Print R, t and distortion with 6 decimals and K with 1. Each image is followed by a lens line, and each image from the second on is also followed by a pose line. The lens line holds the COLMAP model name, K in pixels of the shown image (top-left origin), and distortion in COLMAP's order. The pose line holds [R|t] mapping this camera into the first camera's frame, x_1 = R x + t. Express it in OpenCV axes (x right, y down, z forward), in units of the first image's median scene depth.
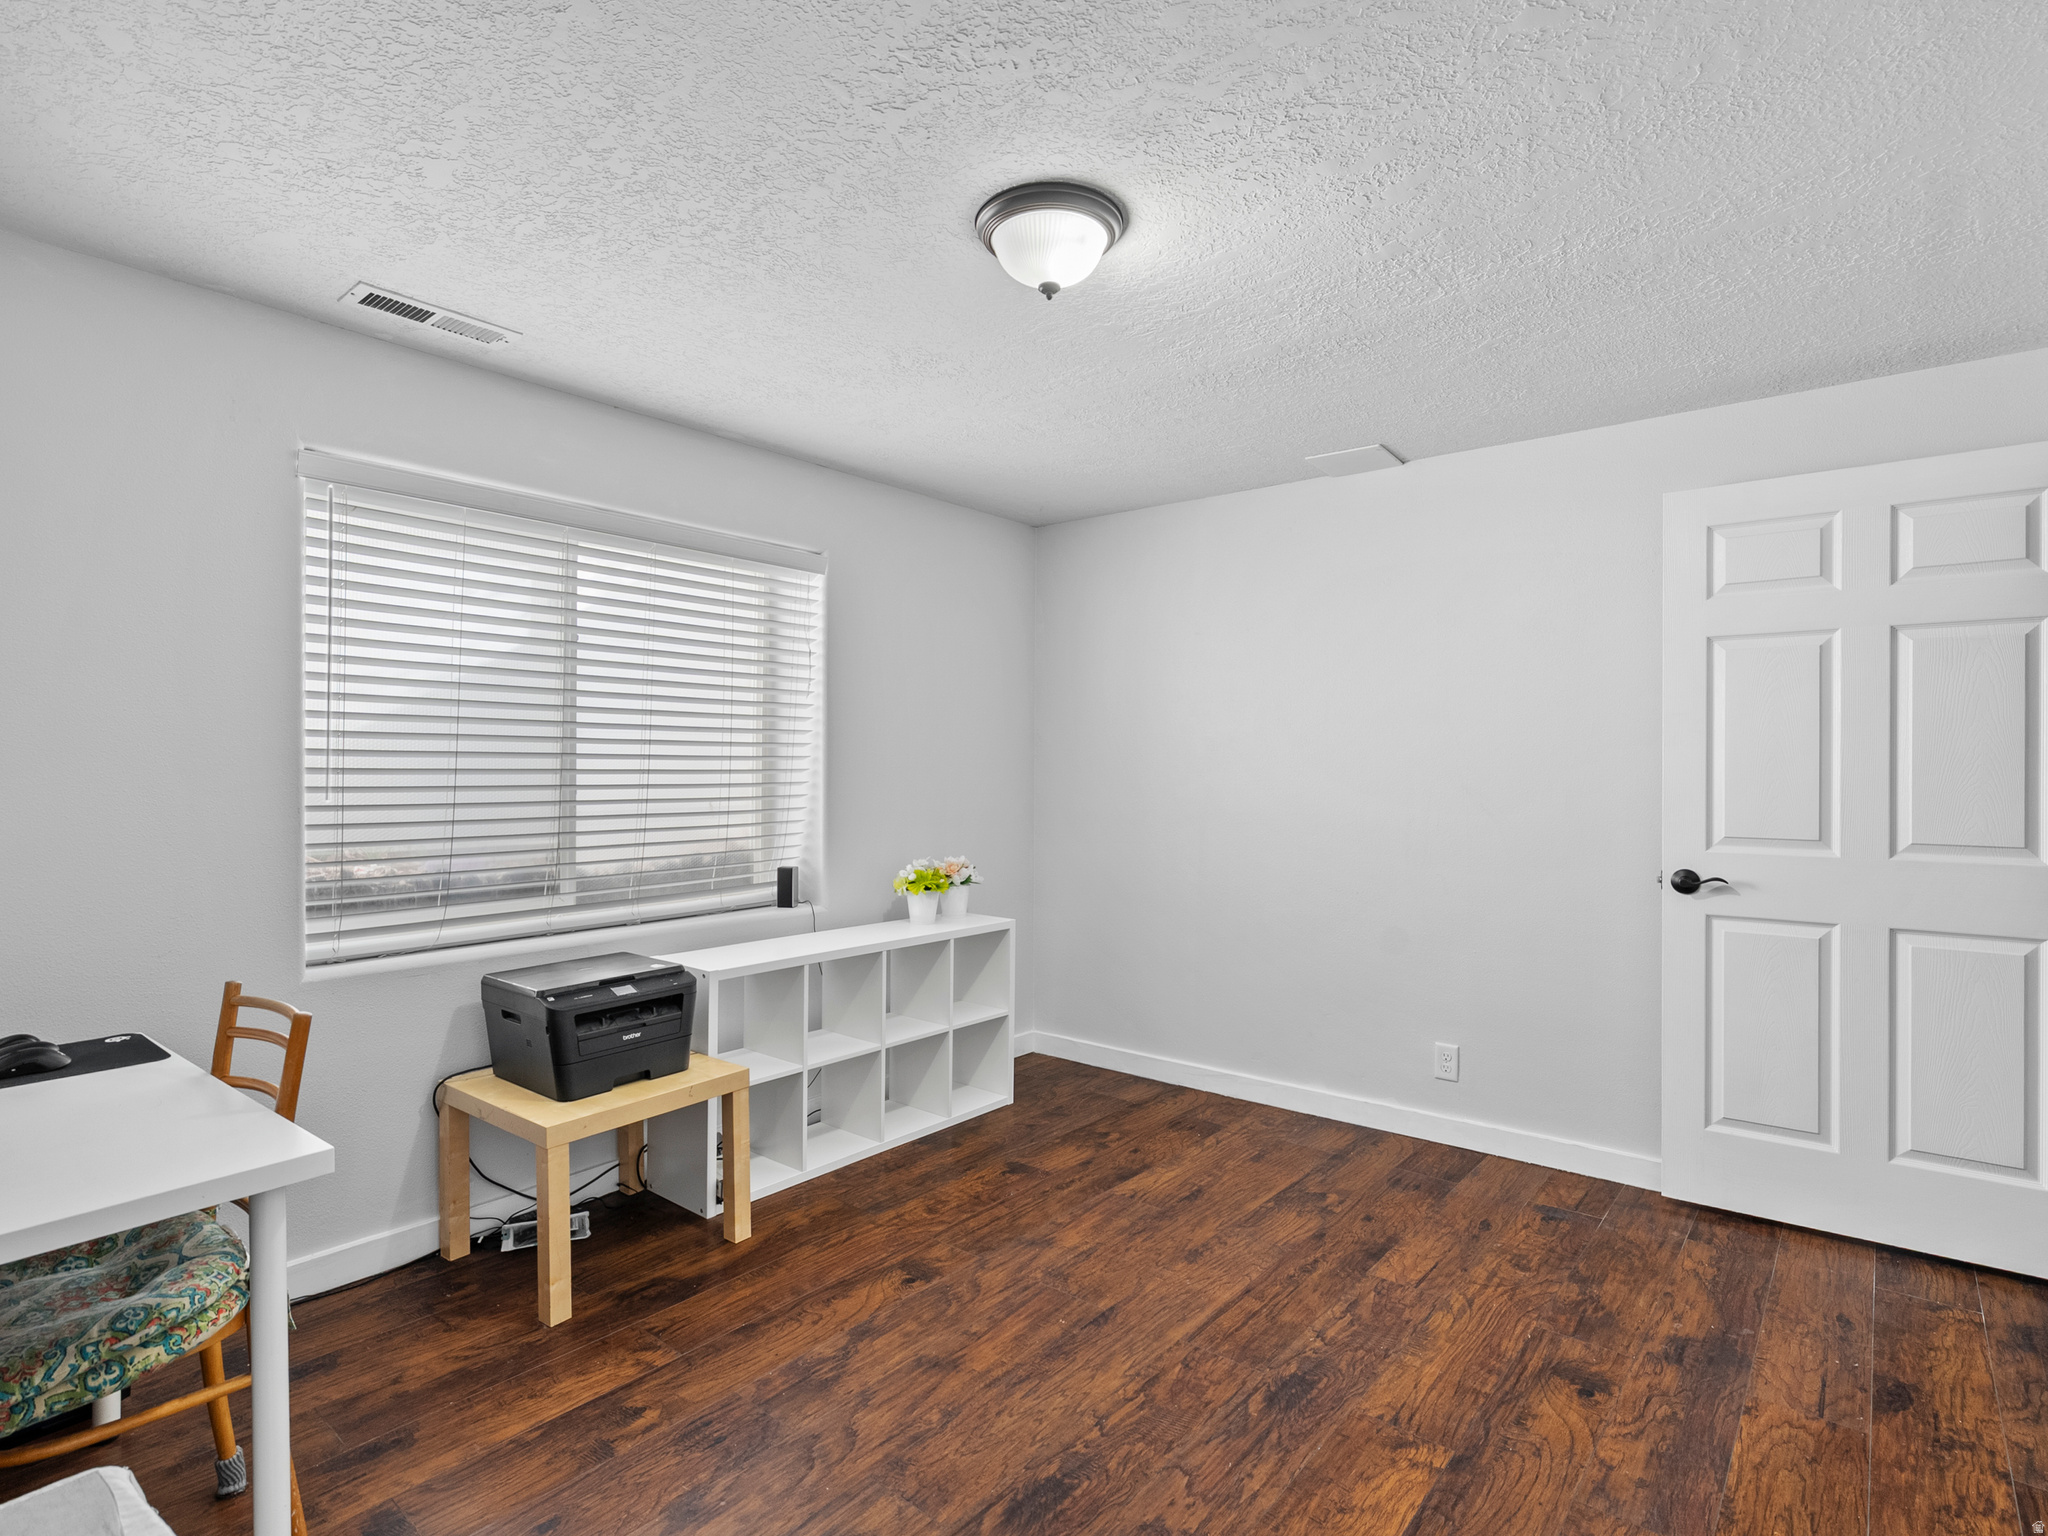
lens RADIAL K [[1041.9, 0, 1033.4], [0, 1041.9, 781.3], [0, 0, 1]] dist [-0.005334, 0.000329]
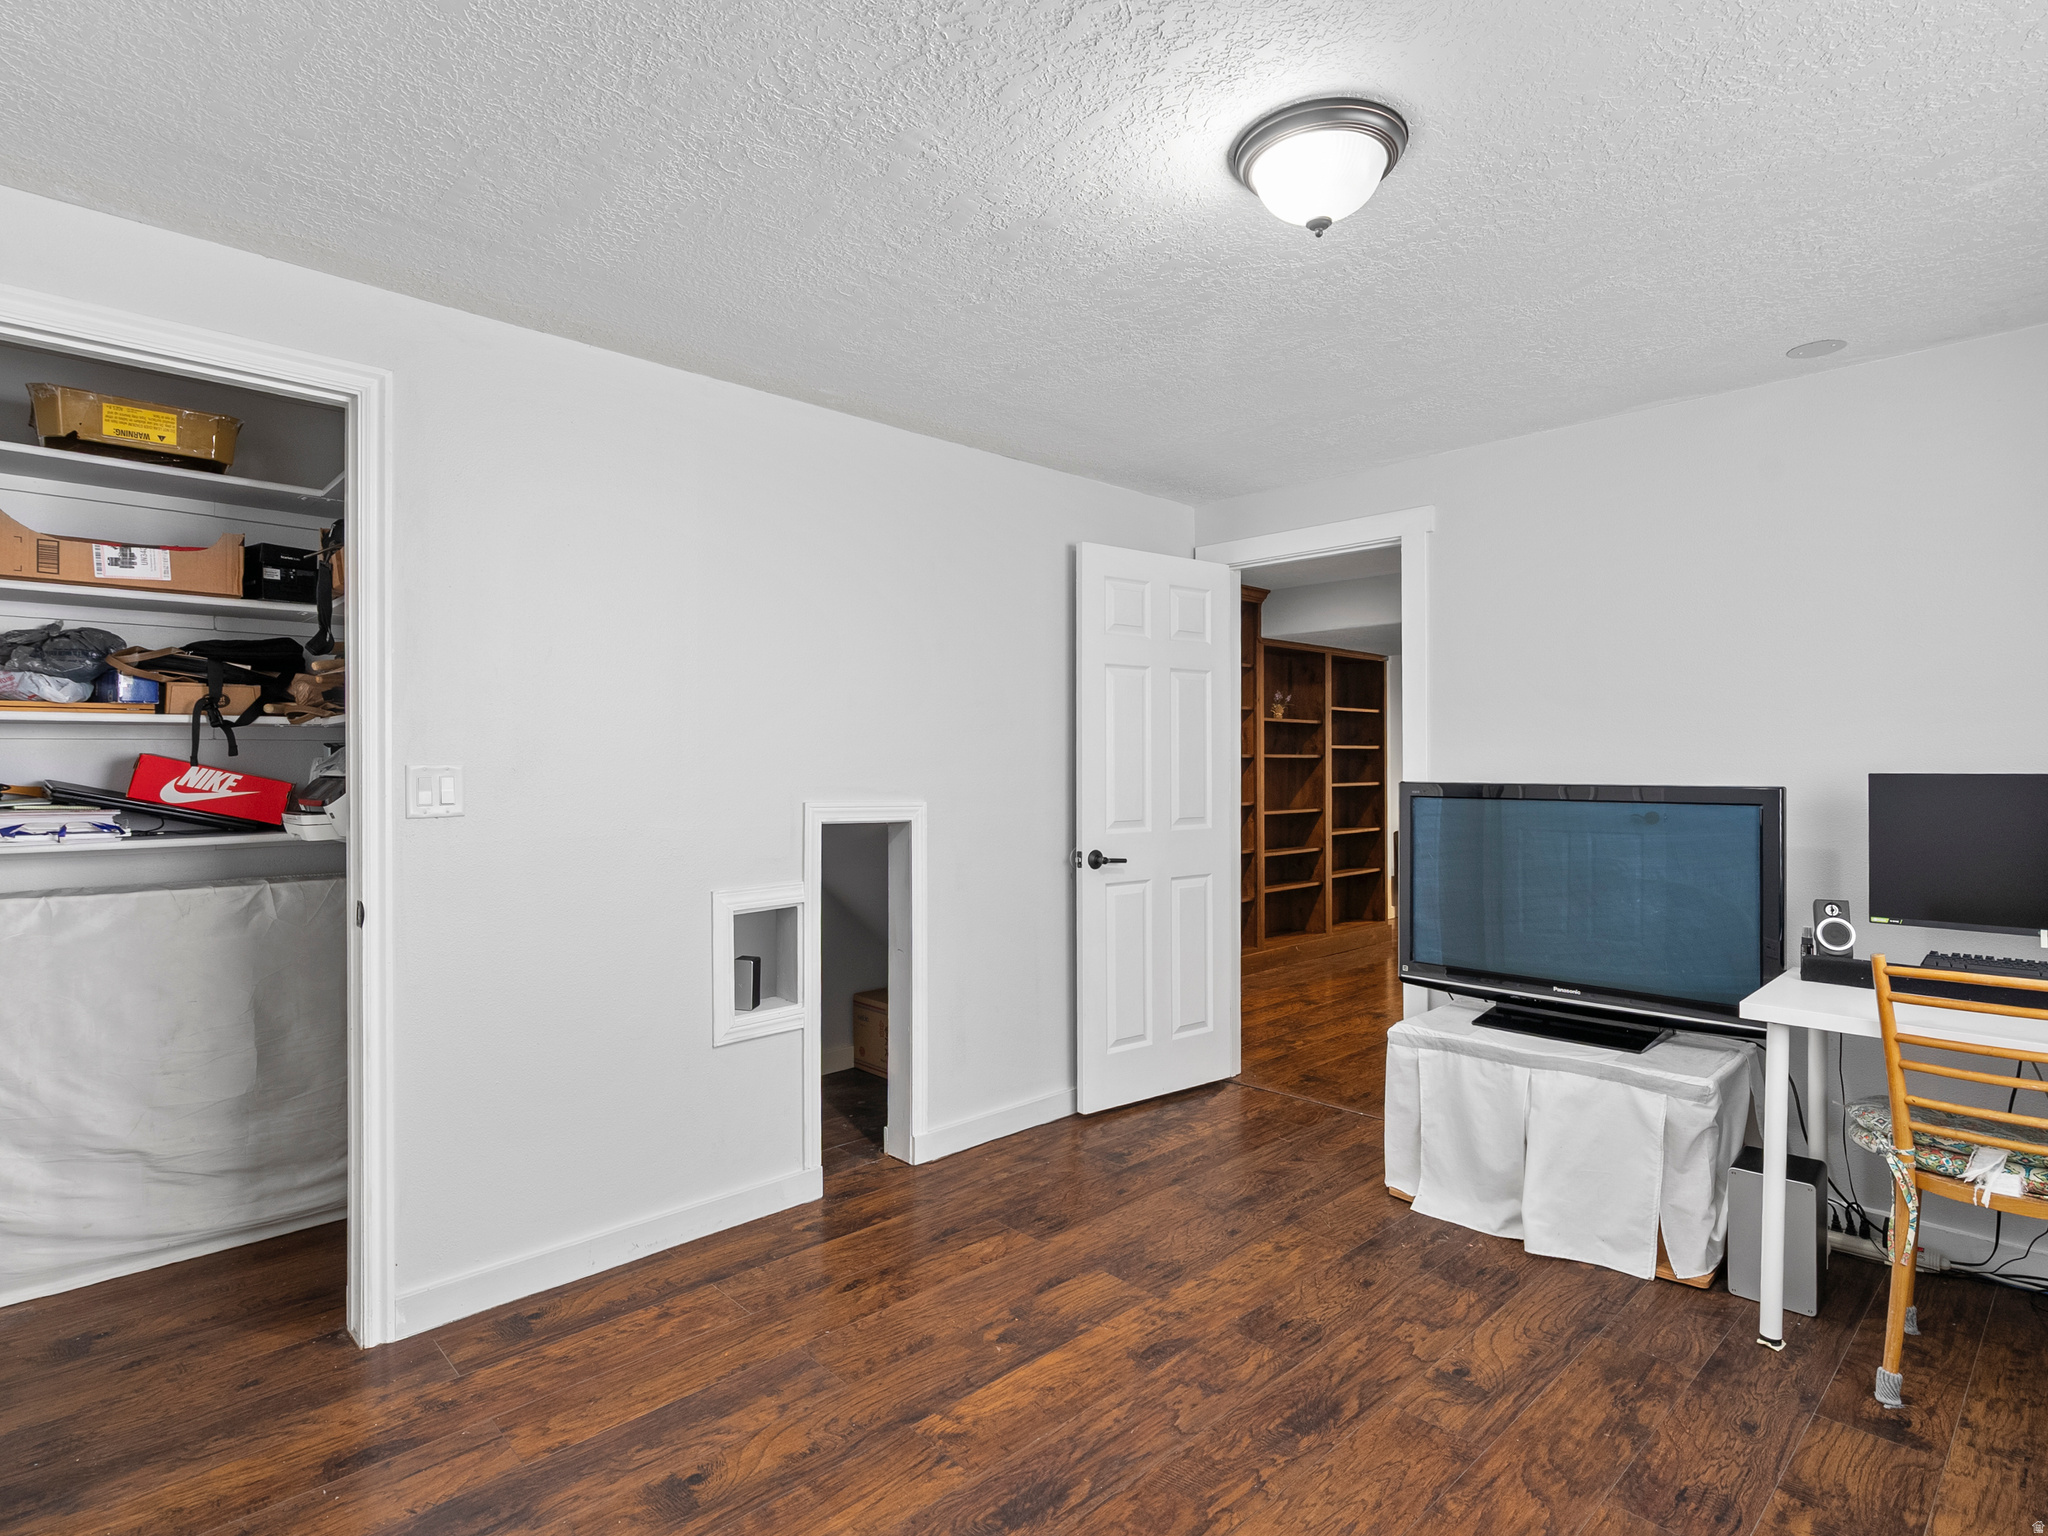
lens RADIAL K [[1041.9, 0, 1029.3], [0, 1041.9, 760.6], [0, 0, 1]] dist [-0.005334, 0.000329]
pose [[-0.991330, 0.000394, 0.131392, 0.150509], [0.001961, 0.999928, 0.011800, -0.030129], [-0.131378, 0.011955, -0.991260, 1.998306]]
